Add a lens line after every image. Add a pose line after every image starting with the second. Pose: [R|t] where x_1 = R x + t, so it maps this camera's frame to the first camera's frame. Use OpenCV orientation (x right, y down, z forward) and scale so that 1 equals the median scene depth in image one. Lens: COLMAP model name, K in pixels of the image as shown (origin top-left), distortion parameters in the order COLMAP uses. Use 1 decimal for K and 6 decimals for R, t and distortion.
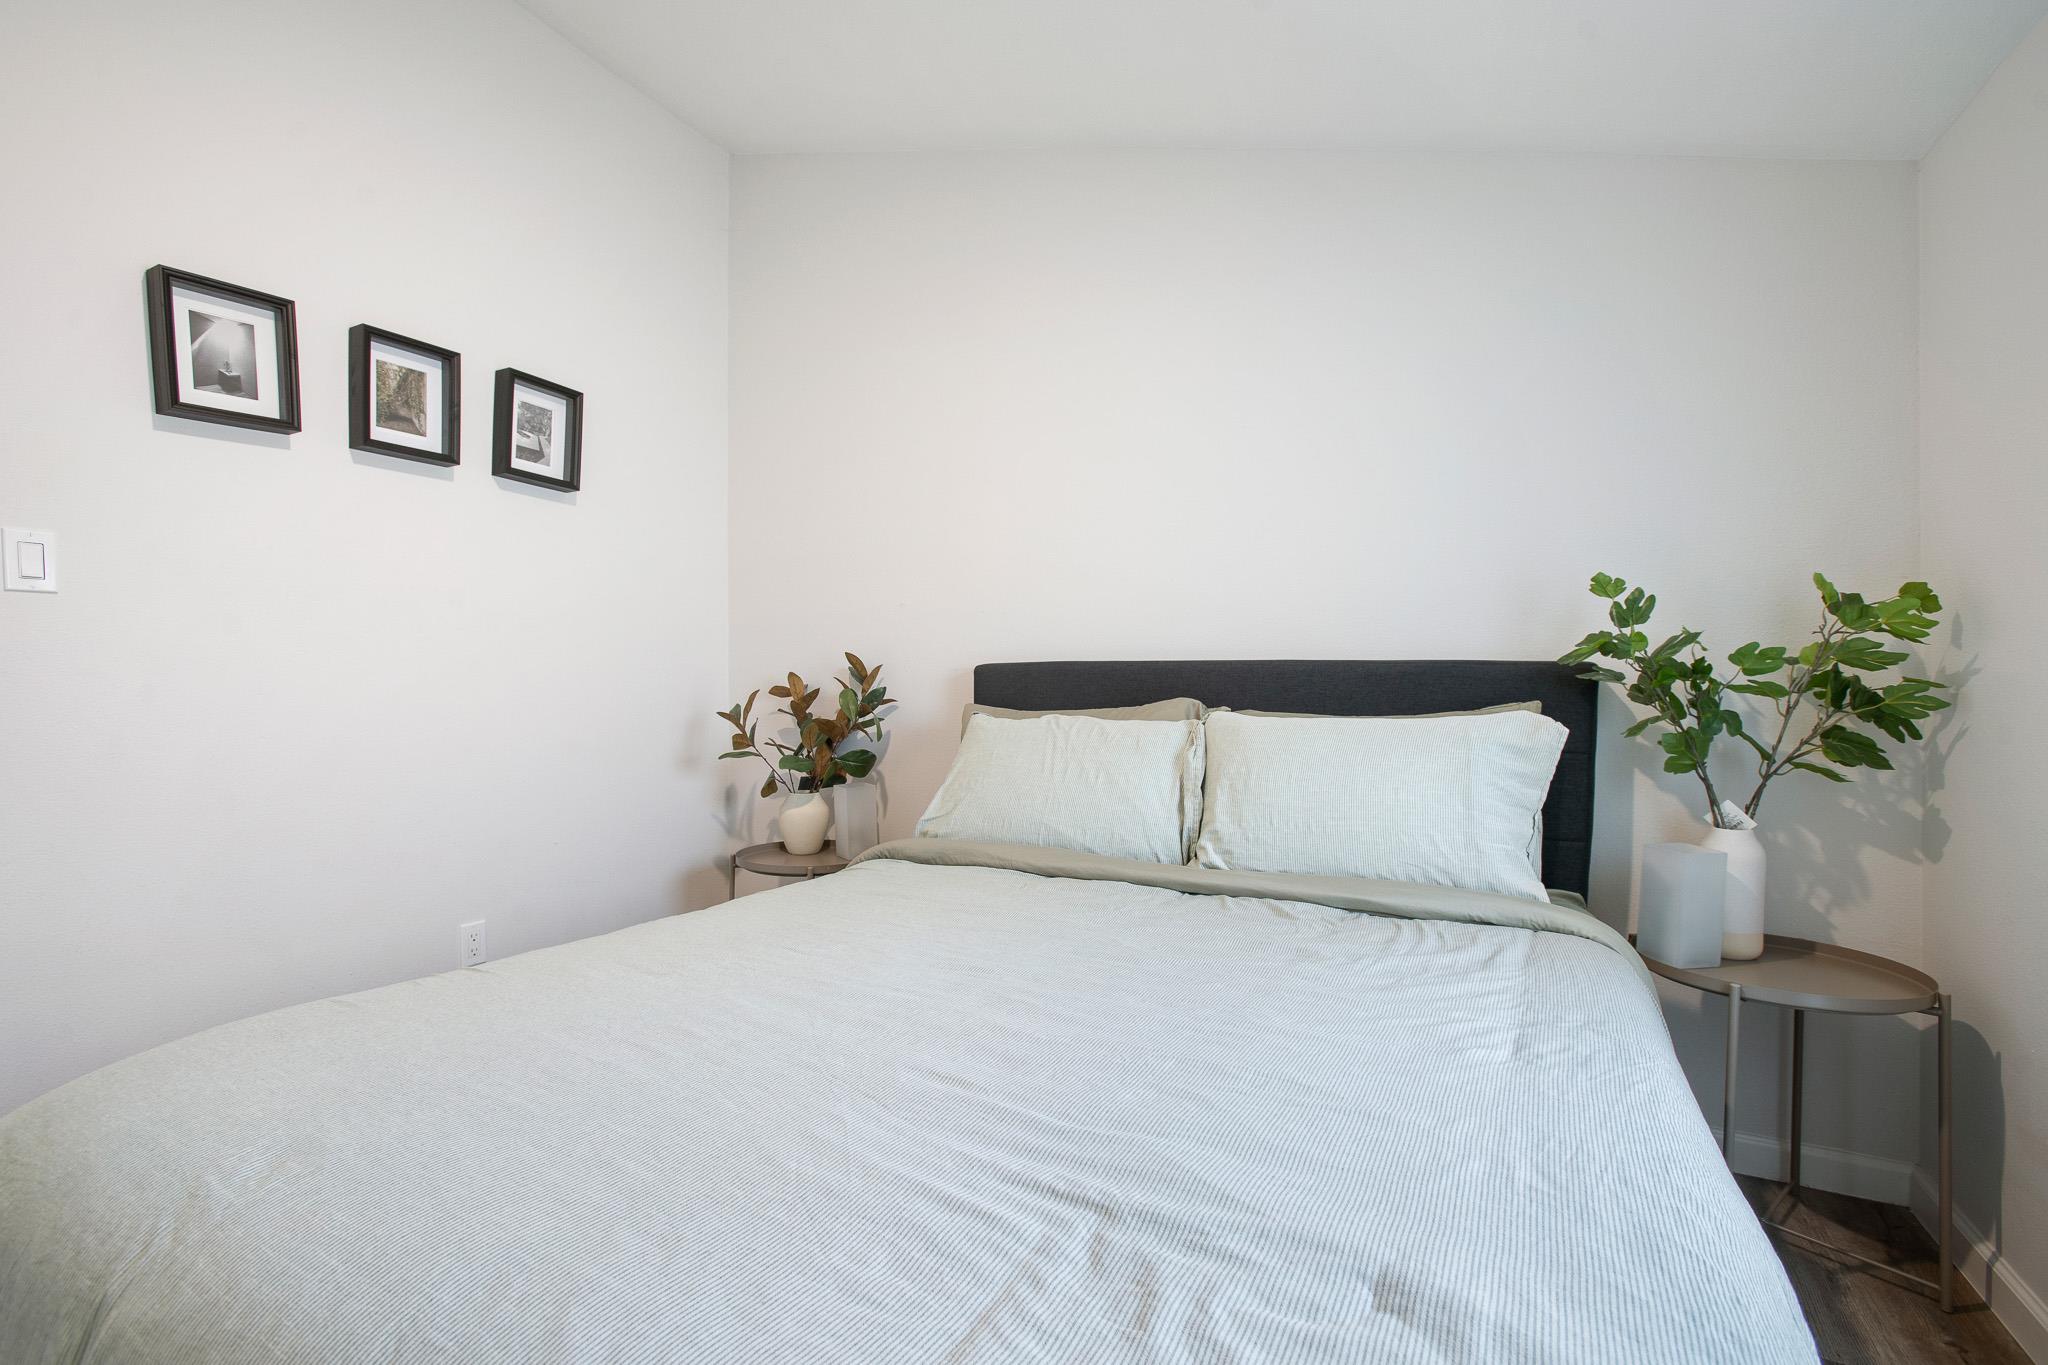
lens RADIAL K [[969.9, 0, 1024.0], [0, 969.9, 682.5], [0, 0, 1]] dist [0.000323, 0.000104]
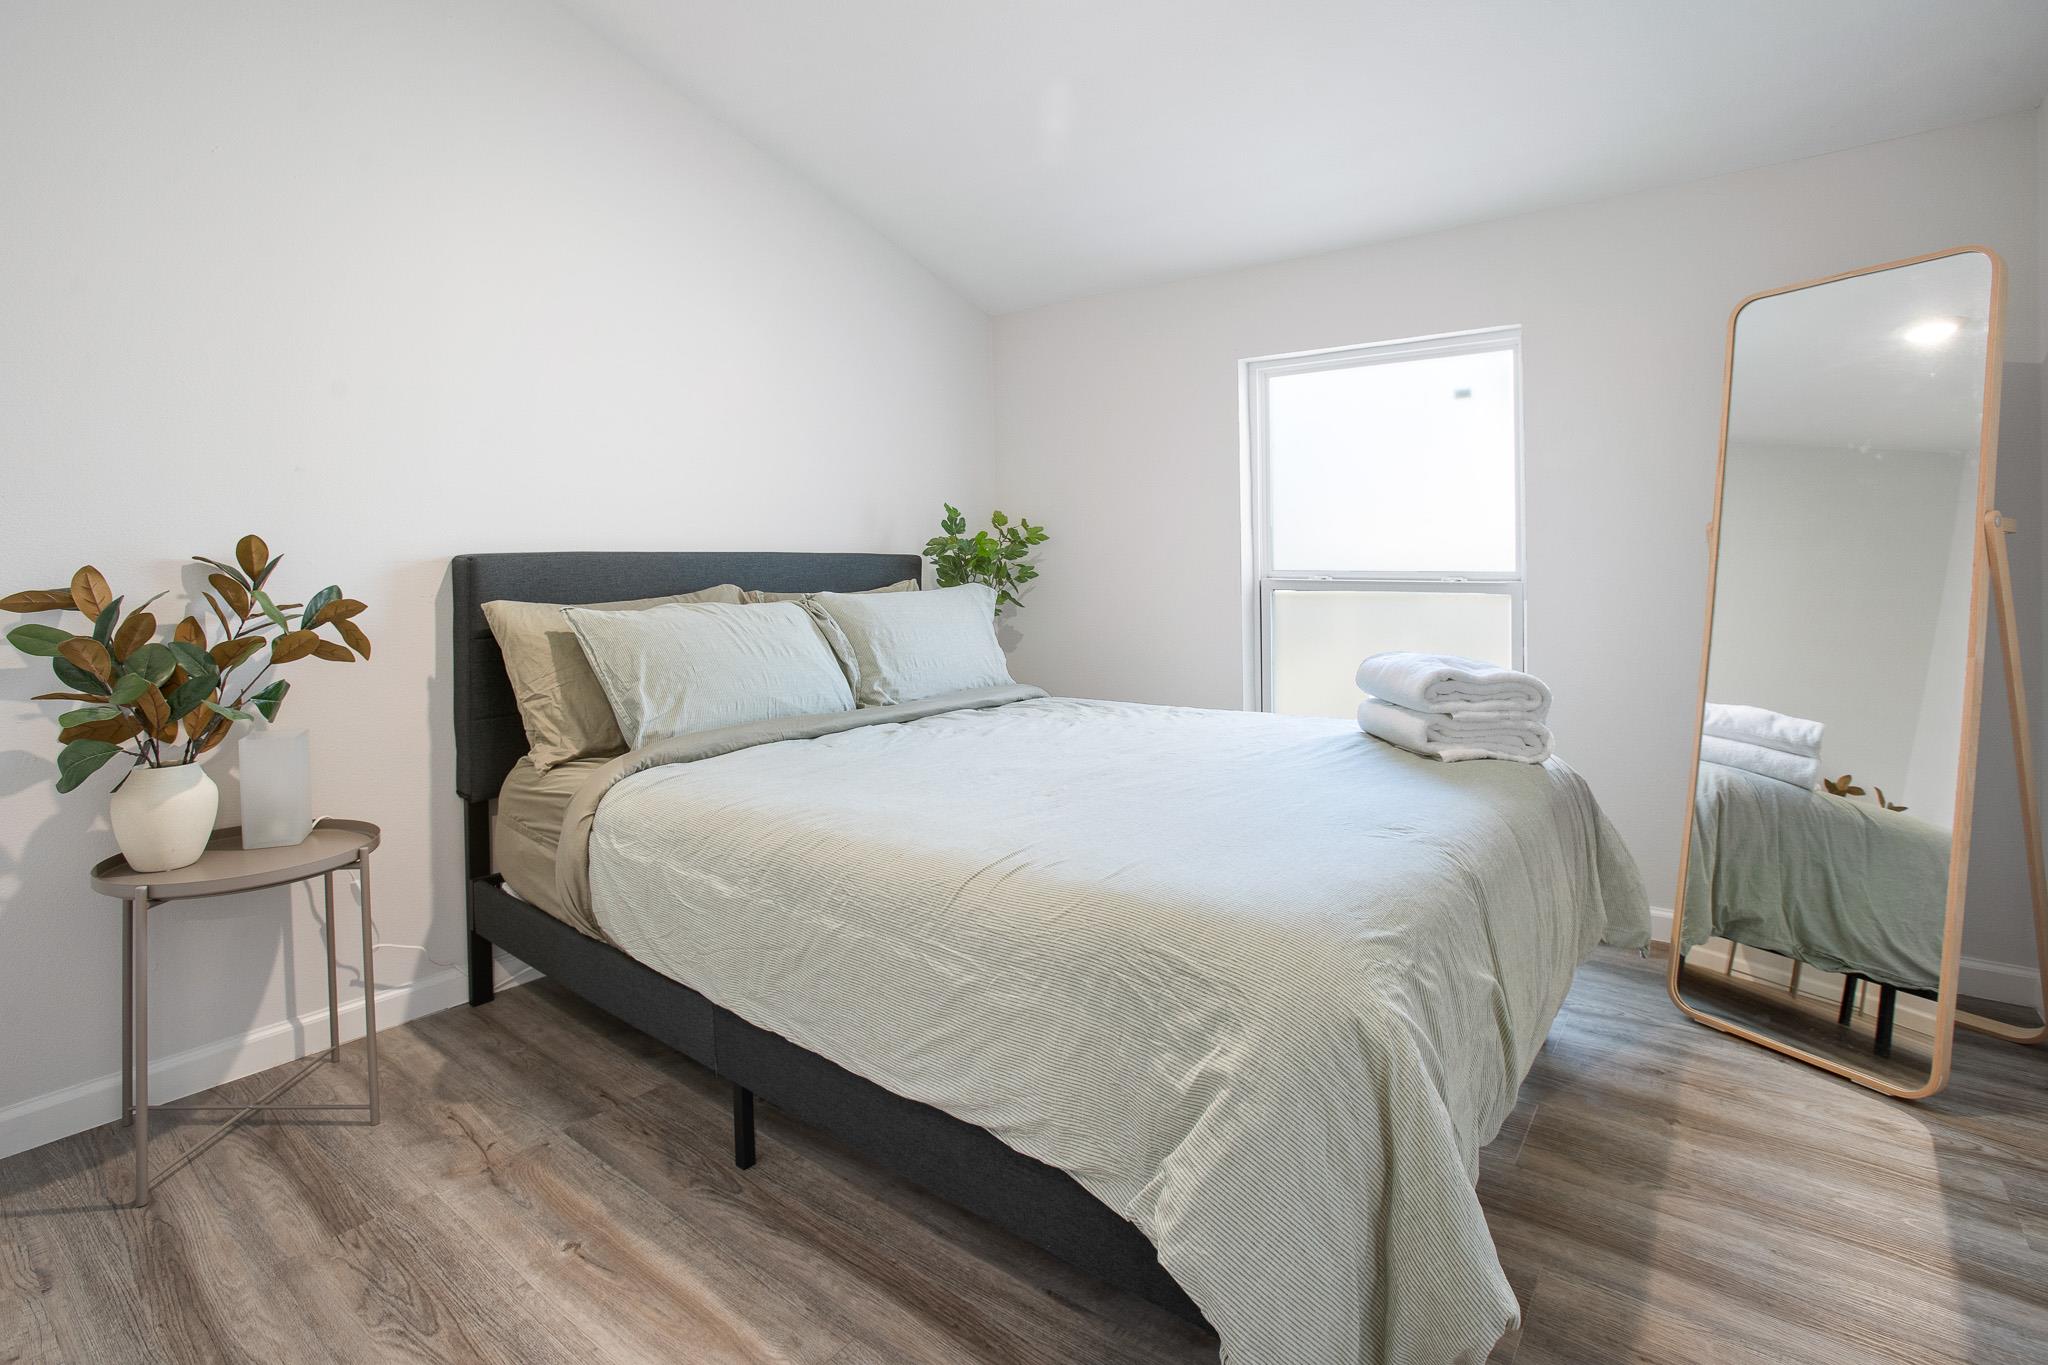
lens RADIAL K [[969.9, 0, 1024.0], [0, 969.9, 682.5], [0, 0, 1]] dist [0.000323, 0.000104]
pose [[0.191299, -0.125366, 0.973493, -1.017905], [0.016422, 0.992080, 0.124533, -0.006553], [-0.981394, -0.007837, 0.191843, 0.511957]]
